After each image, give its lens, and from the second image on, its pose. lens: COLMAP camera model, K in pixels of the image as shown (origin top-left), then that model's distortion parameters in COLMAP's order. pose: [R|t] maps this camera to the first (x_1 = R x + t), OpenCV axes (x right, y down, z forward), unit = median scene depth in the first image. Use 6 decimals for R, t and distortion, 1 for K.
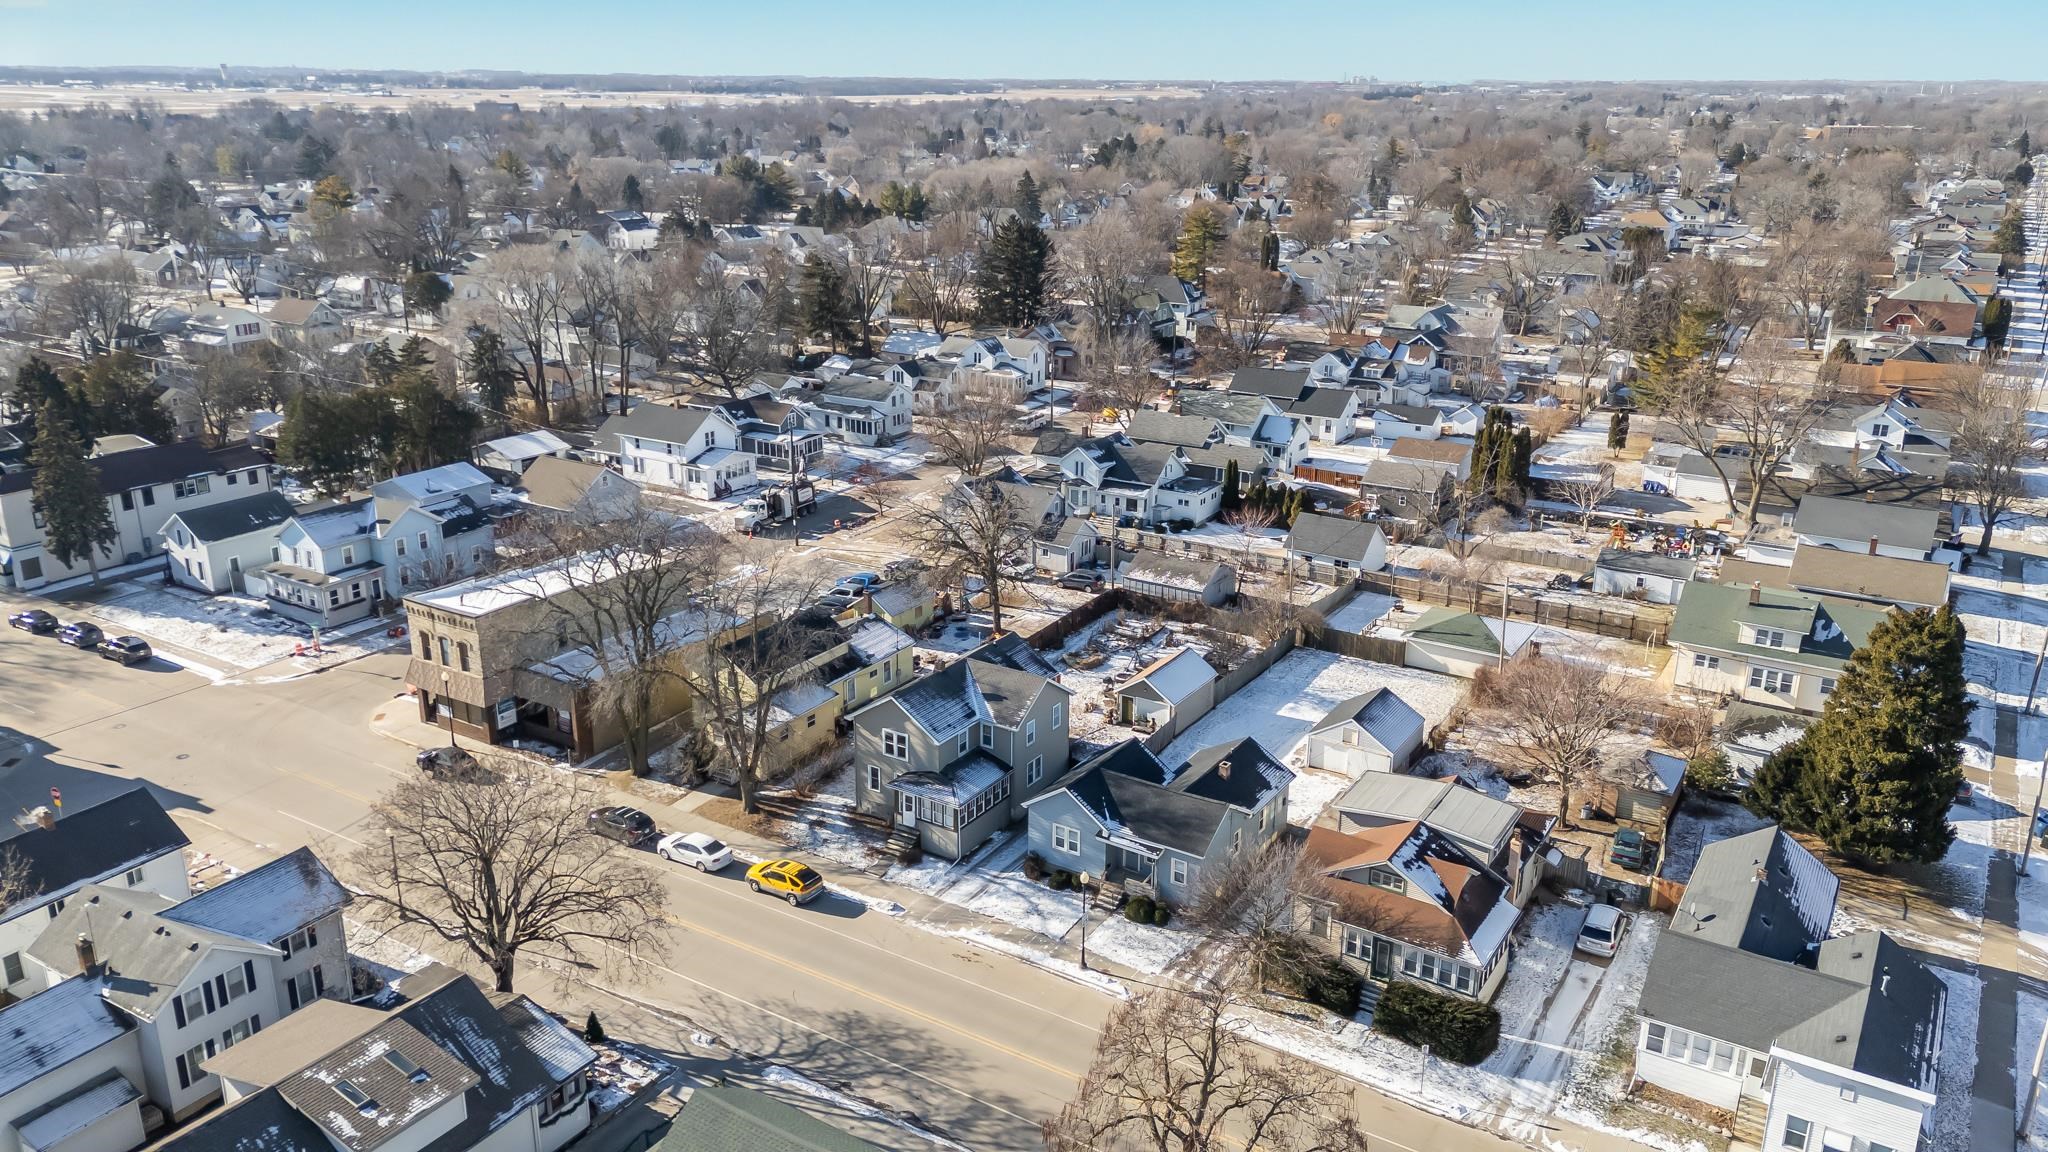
lens RADIAL K [[1531.5, 0, 1033.1], [0, 1531.5, 571.9], [0, 0, 1]] dist [0.045665, -0.020197]
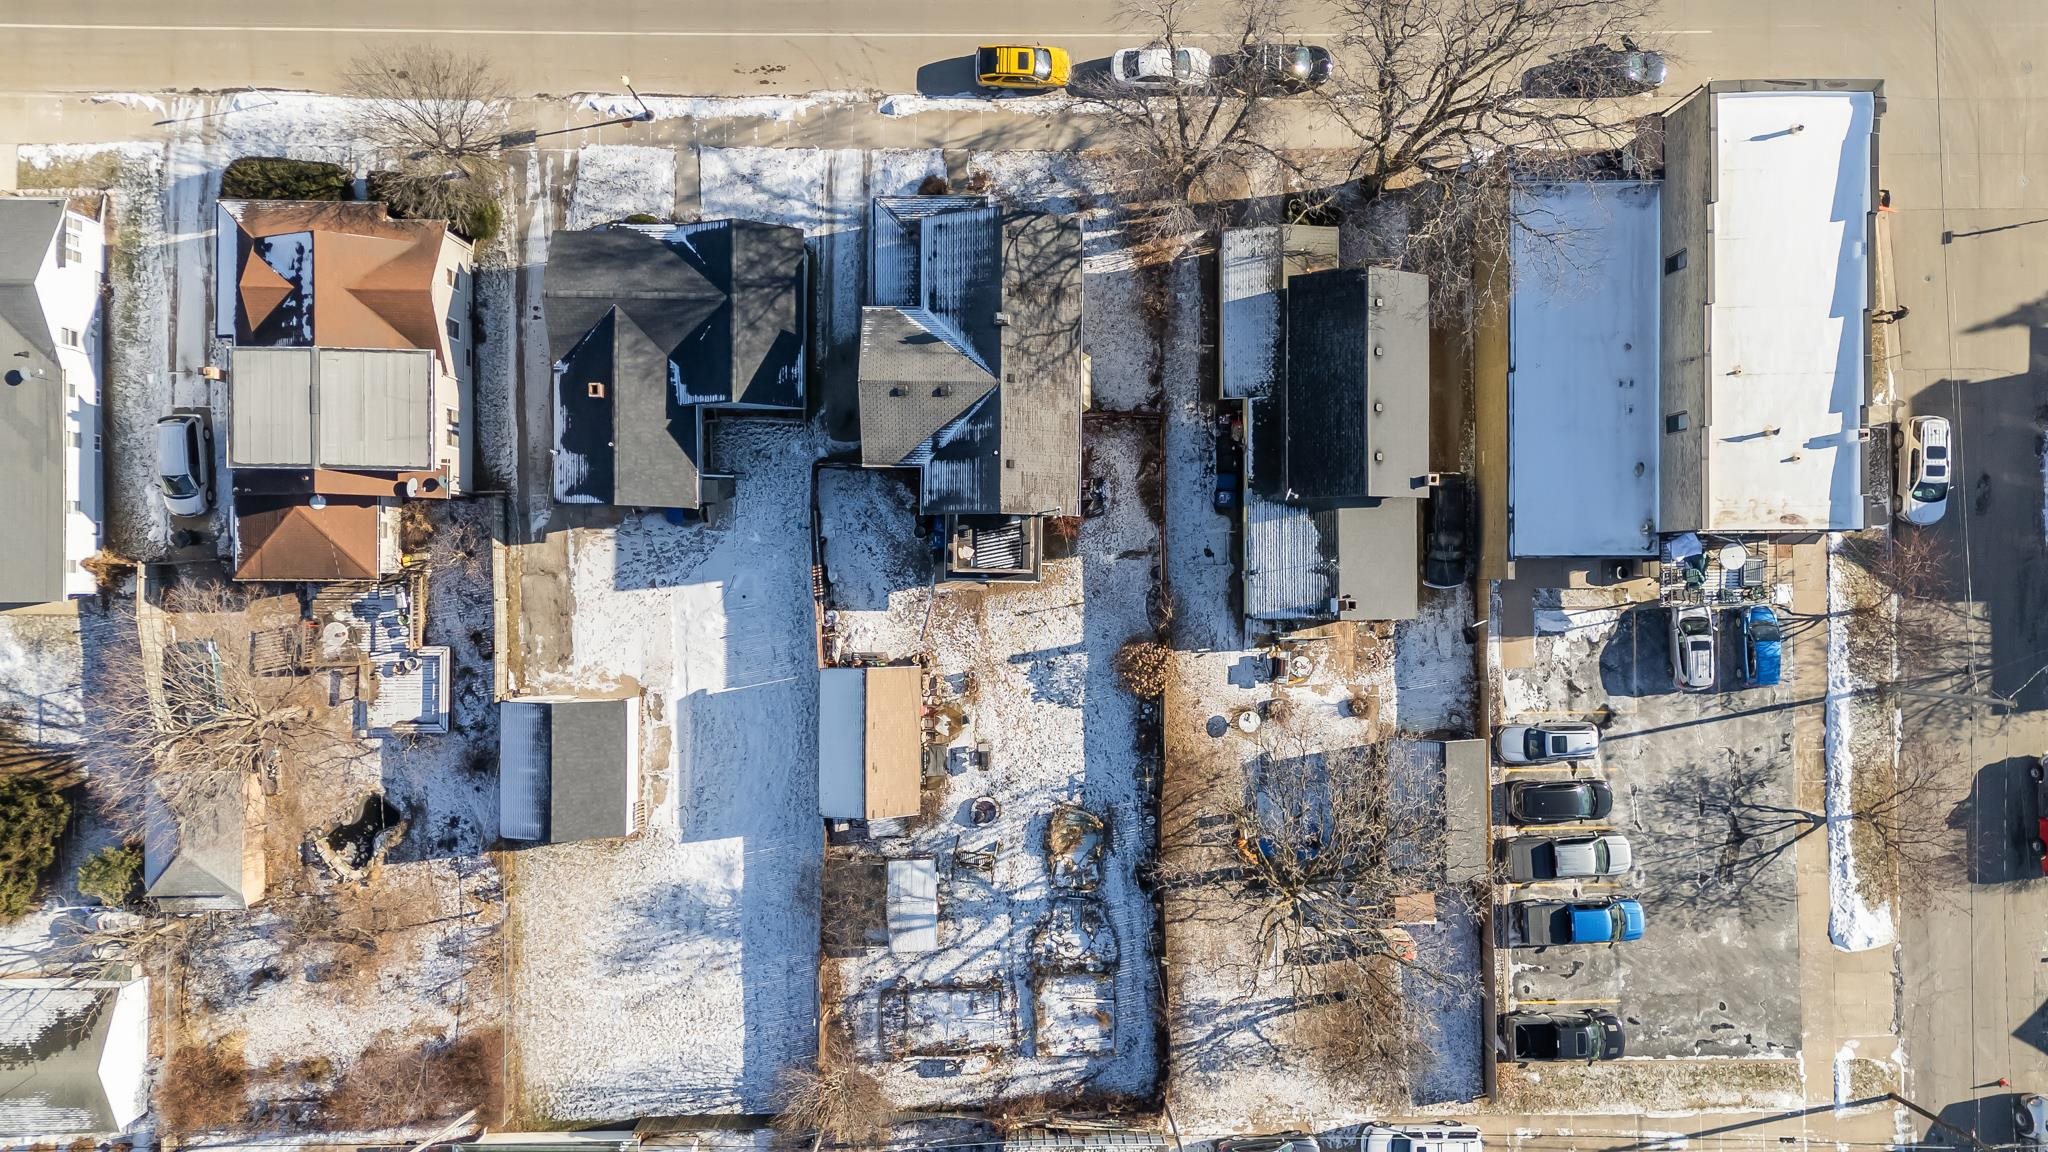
lens RADIAL K [[1531.5, 0, 1029.9], [0, 1531.5, 566.5], [0, 0, 1]] dist [0.045665, -0.020197]
pose [[-0.848248, 0.529005, -0.025065, 0.004871], [-0.184791, -0.251291, 0.950108, -0.668457], [0.496314, 0.810559, 0.310913, 0.926192]]
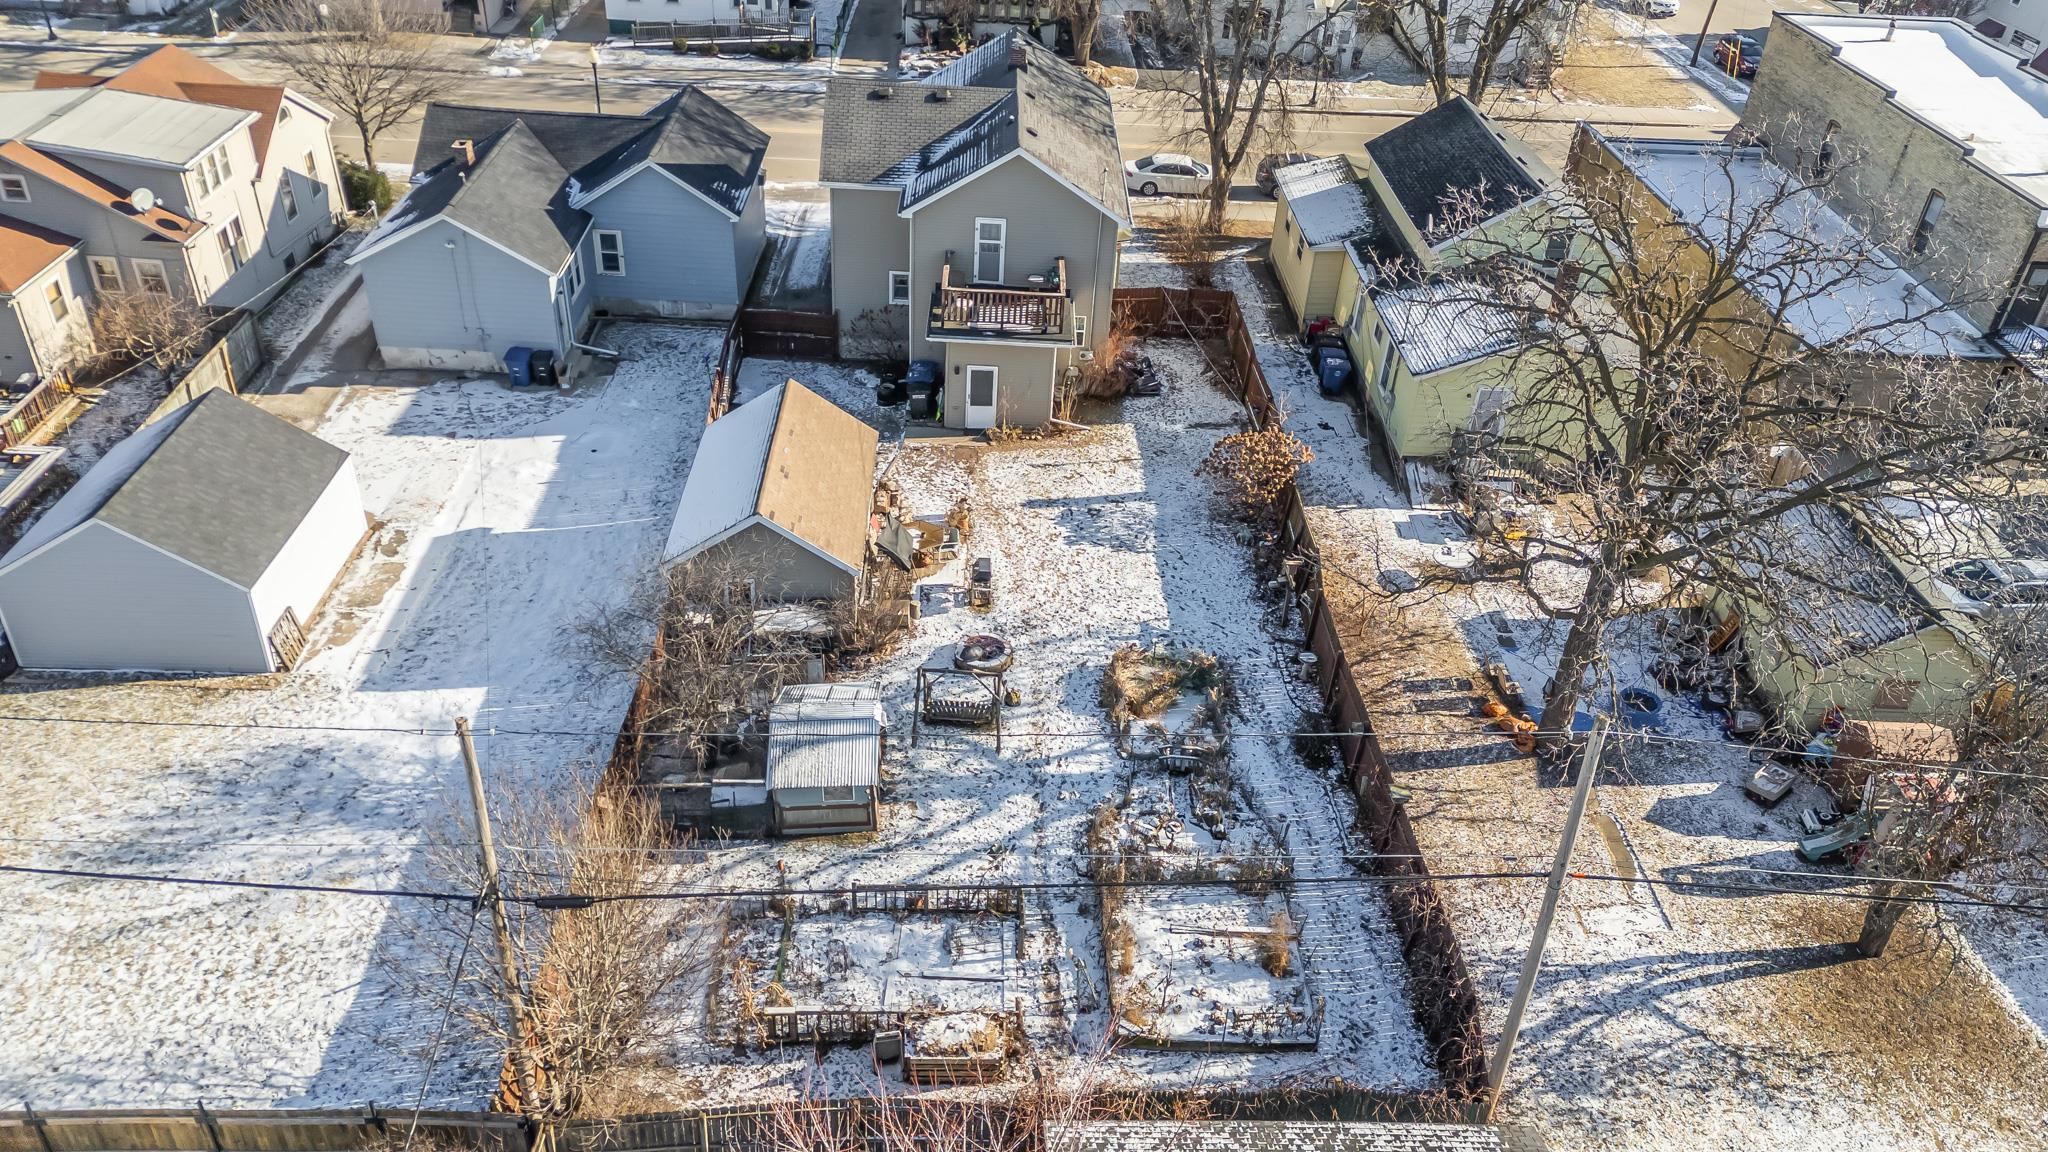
lens RADIAL K [[1531.5, 0, 1033.7], [0, 1531.5, 572.3], [0, 0, 1]] dist [0.045665, -0.020197]
pose [[-0.833953, 0.258024, -0.487797, 0.264868], [-0.221963, 0.652453, 0.724595, -0.232283], [0.505228, 0.712551, -0.486843, 1.478717]]
